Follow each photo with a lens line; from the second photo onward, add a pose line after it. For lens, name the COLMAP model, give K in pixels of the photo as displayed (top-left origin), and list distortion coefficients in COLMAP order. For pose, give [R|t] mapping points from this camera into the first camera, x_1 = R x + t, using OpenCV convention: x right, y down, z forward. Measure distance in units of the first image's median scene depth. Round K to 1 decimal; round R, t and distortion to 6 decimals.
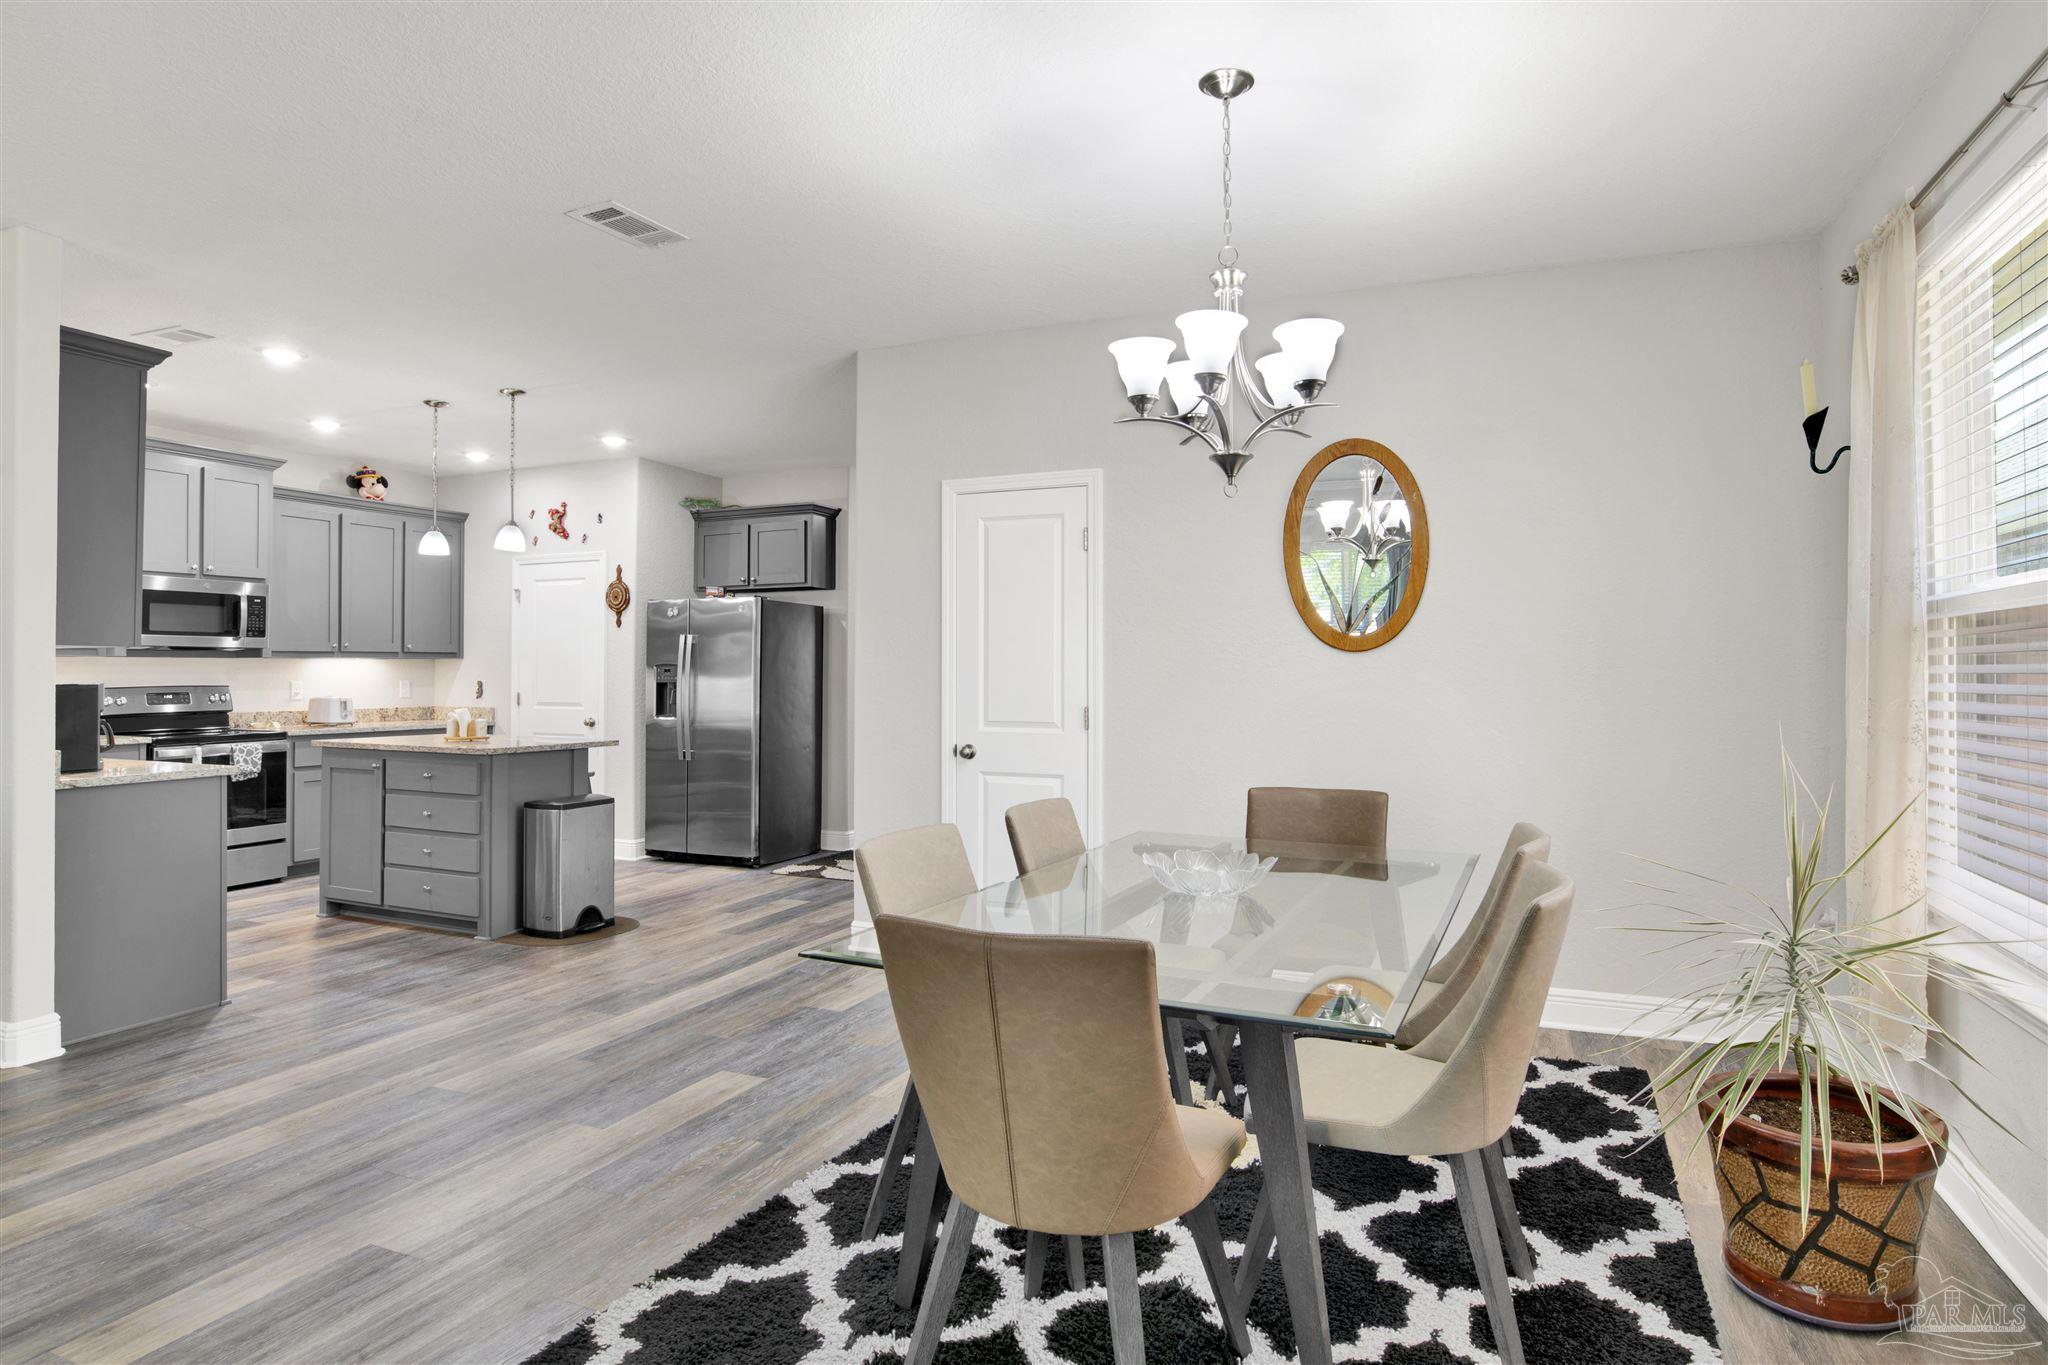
lens RADIAL K [[1134.8, 0, 1019.9], [0, 1134.8, 662.4], [0, 0, 1]] dist [-0.070569, 0.030646]
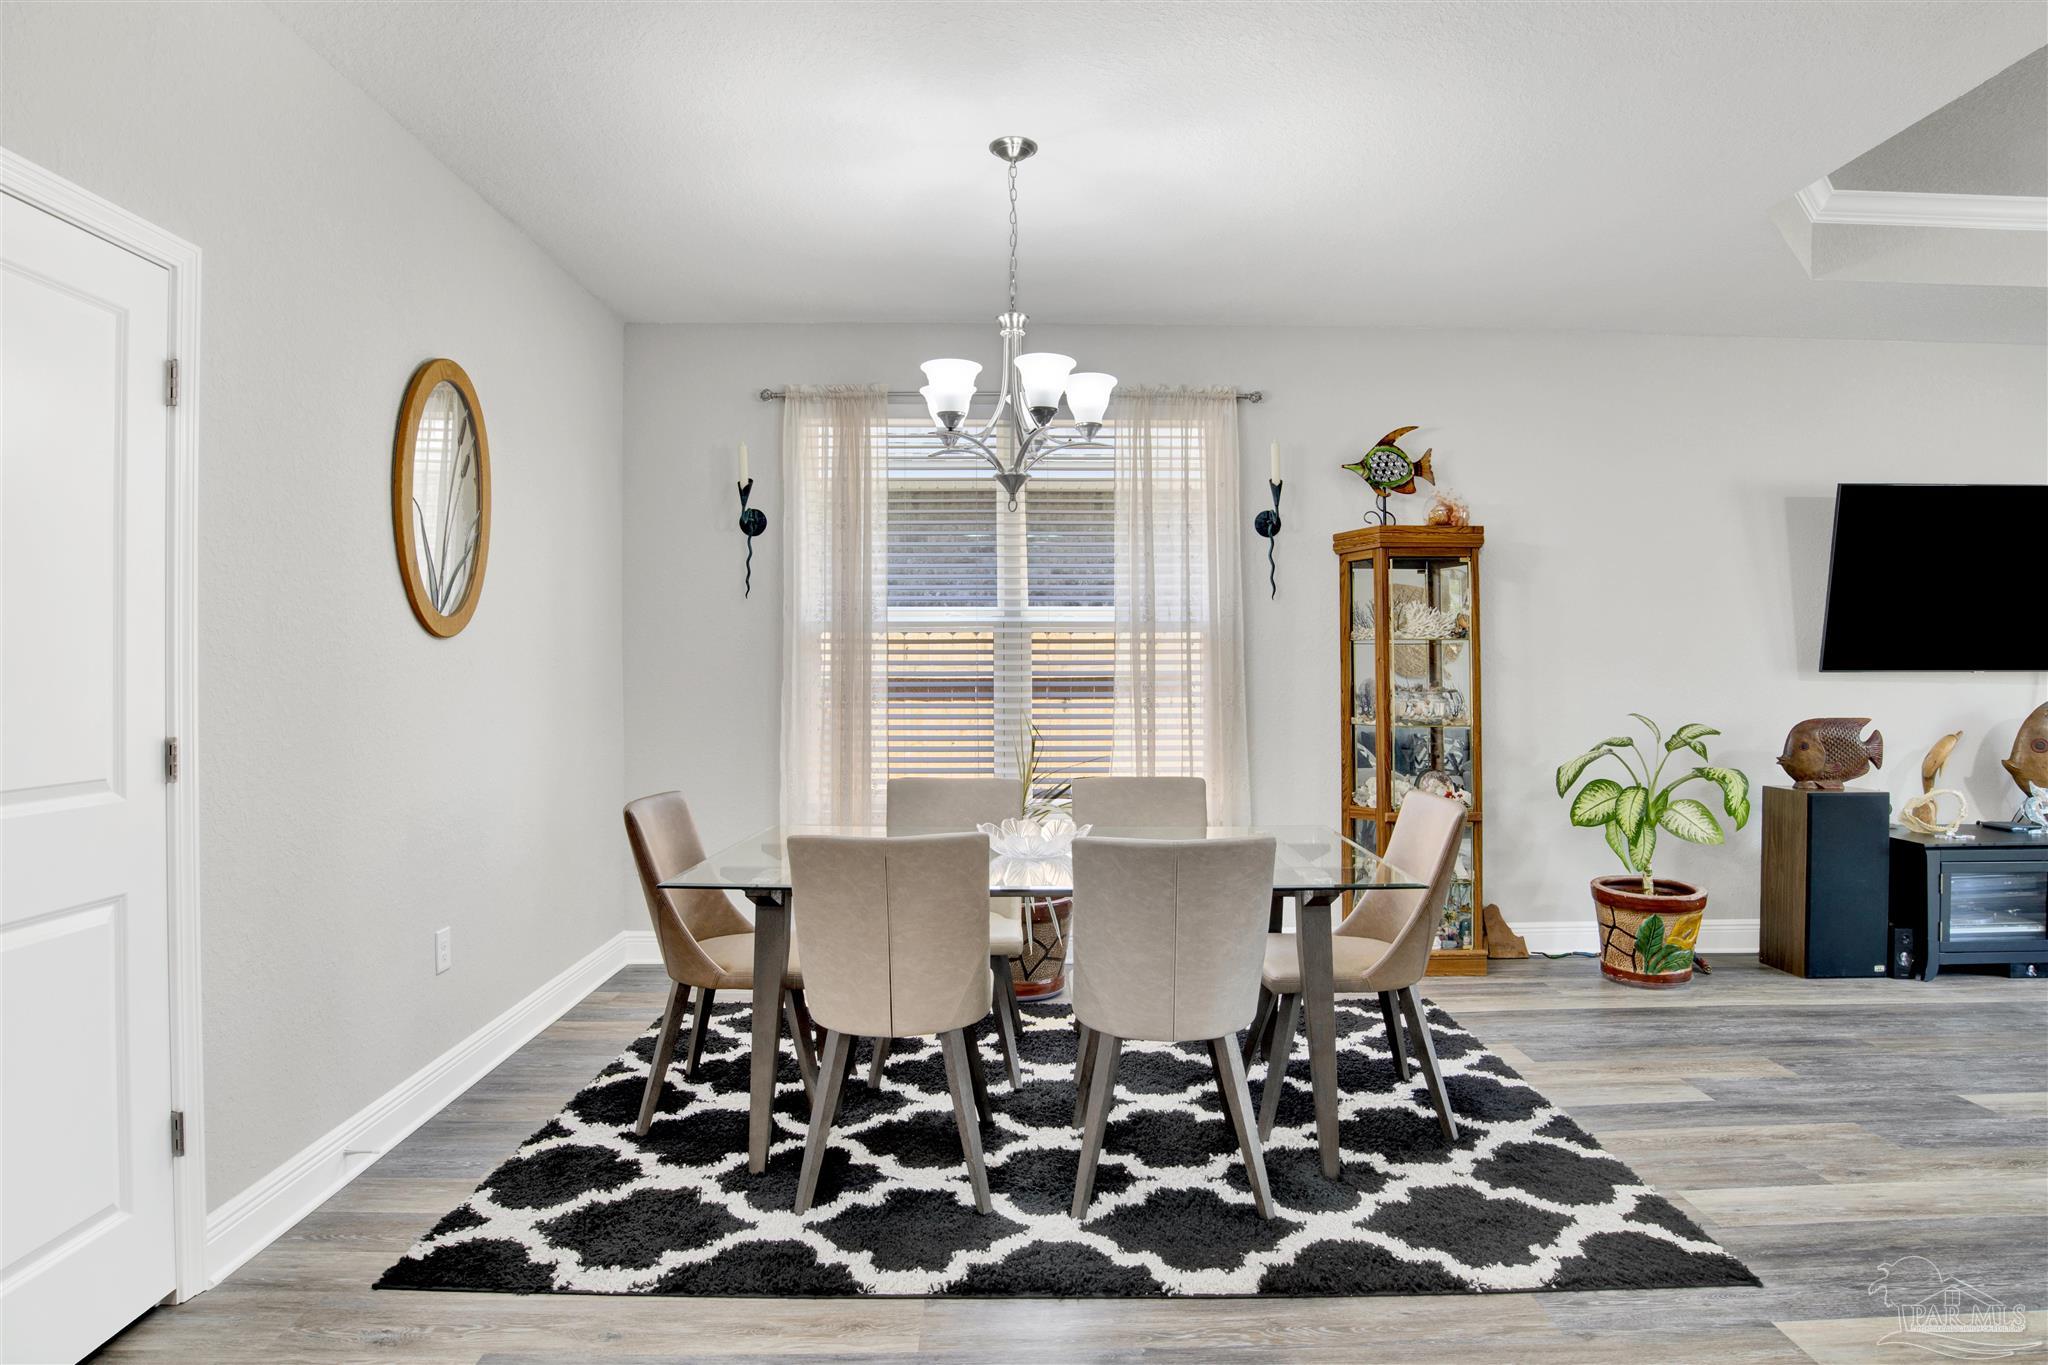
lens RADIAL K [[1125.1, 0, 1027.5], [0, 1125.1, 687.5], [0, 0, 1]] dist [-0.074840, 0.026340]
pose [[-0.416791, -0.017519, 0.908834, -0.854103], [-0.015647, 0.999804, 0.012097, 0.015570], [-0.908868, -0.009178, -0.416983, 1.453313]]
